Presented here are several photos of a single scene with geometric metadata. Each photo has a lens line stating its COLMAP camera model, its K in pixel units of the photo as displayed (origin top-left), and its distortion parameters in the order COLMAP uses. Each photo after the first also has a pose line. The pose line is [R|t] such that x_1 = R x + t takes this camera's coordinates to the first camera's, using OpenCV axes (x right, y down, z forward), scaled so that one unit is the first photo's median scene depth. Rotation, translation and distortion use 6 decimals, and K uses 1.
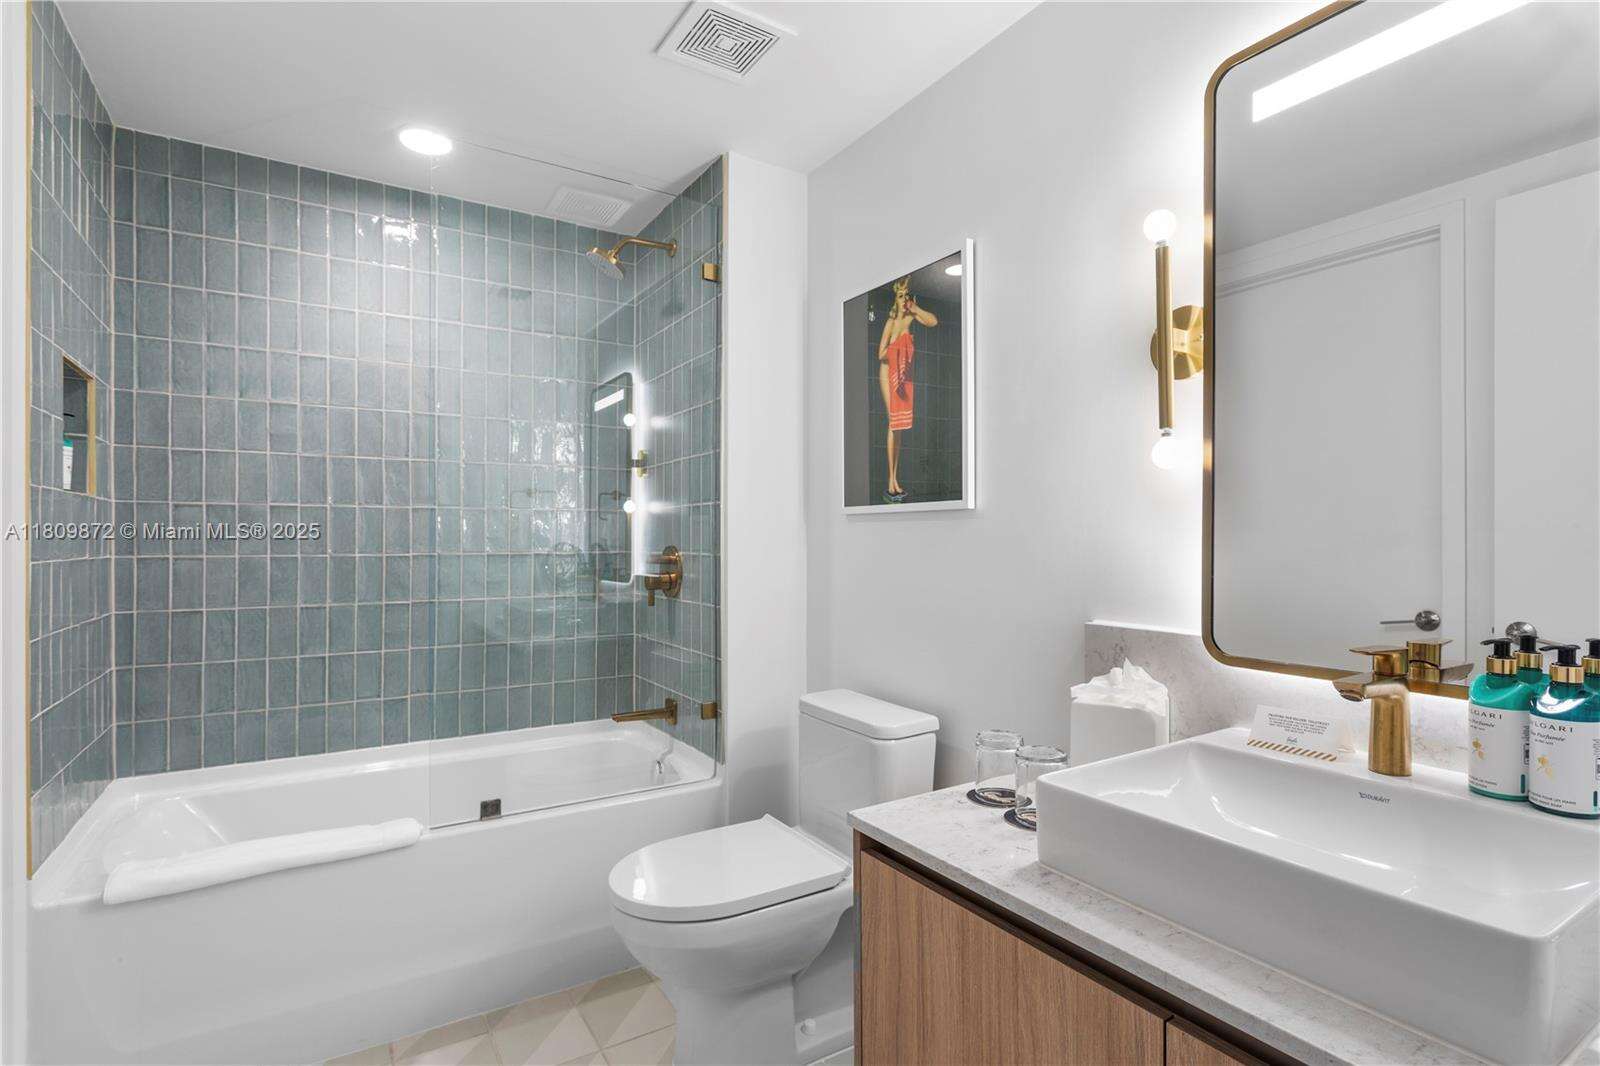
lens RADIAL K [[797.8, 0, 807.7], [0, 797.8, 533.9], [0, 0, 1]] dist [0.000203, -0.001597]
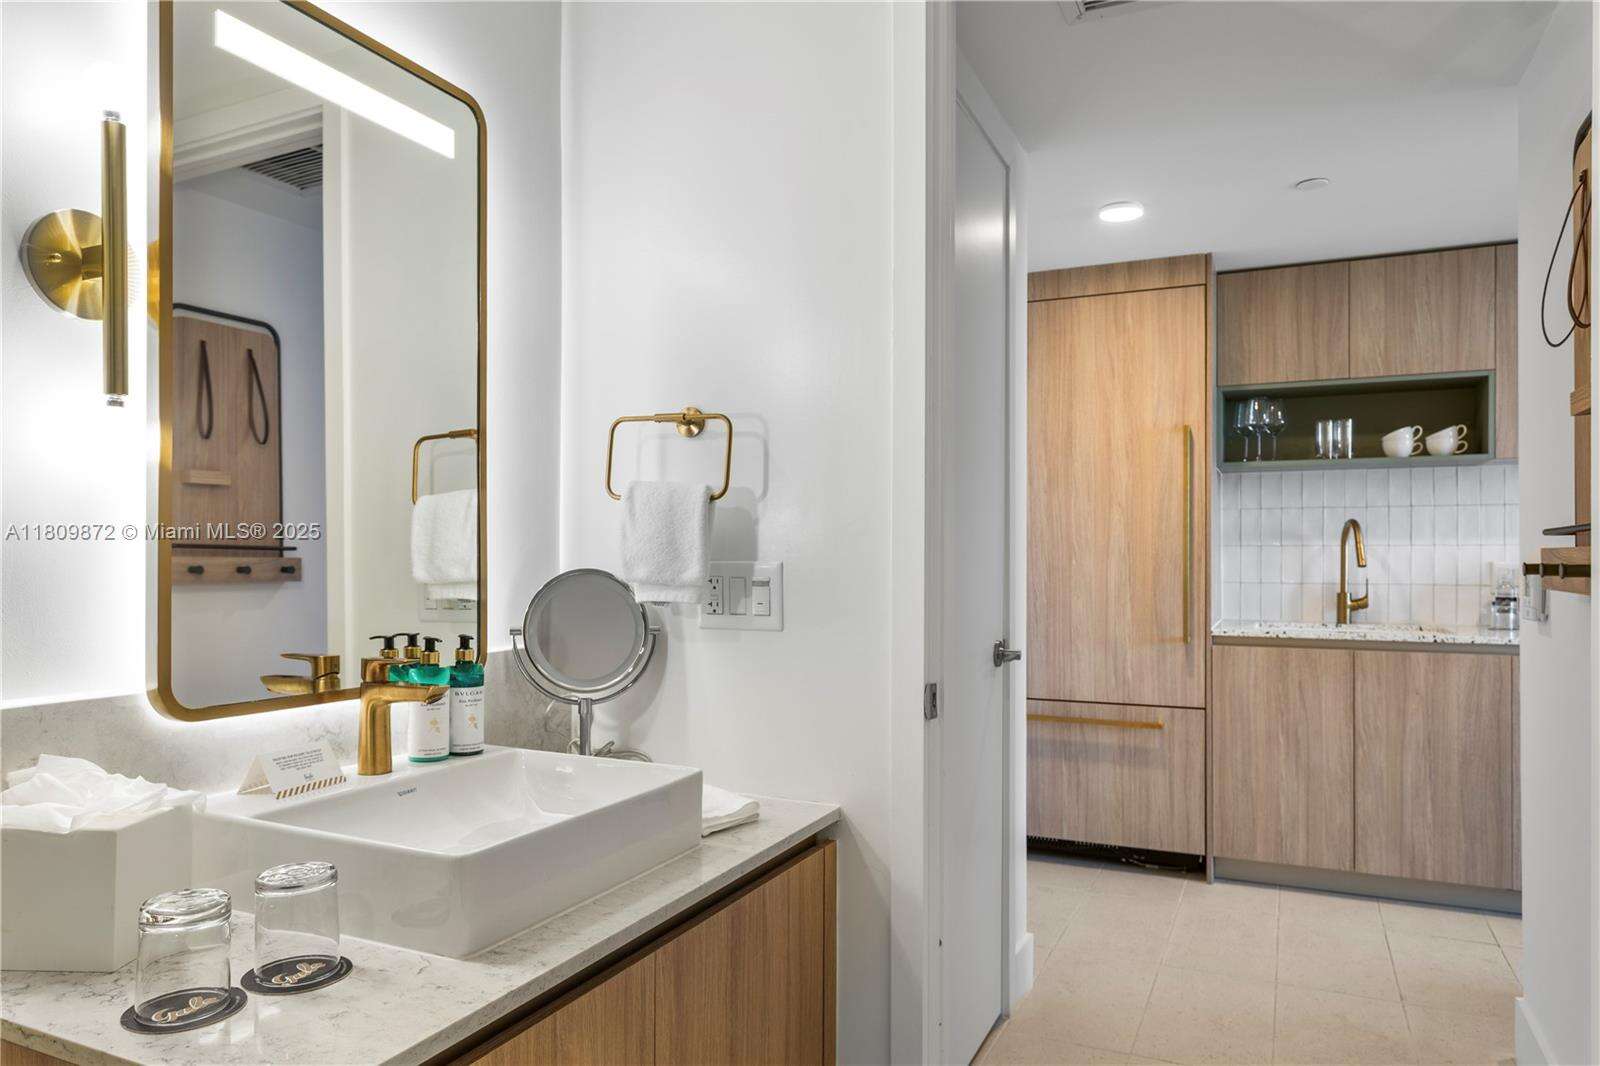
lens RADIAL K [[1047.1, 0, 801.4], [0, 1047.1, 543.9], [0, 0, 1]] dist [-0.046969, 0.051105]
pose [[-0.540295, 0.015143, 0.841339, -0.782839], [-0.000653, 0.999830, -0.018416, 0.012883], [-0.841475, -0.010499, -0.540193, 1.286793]]
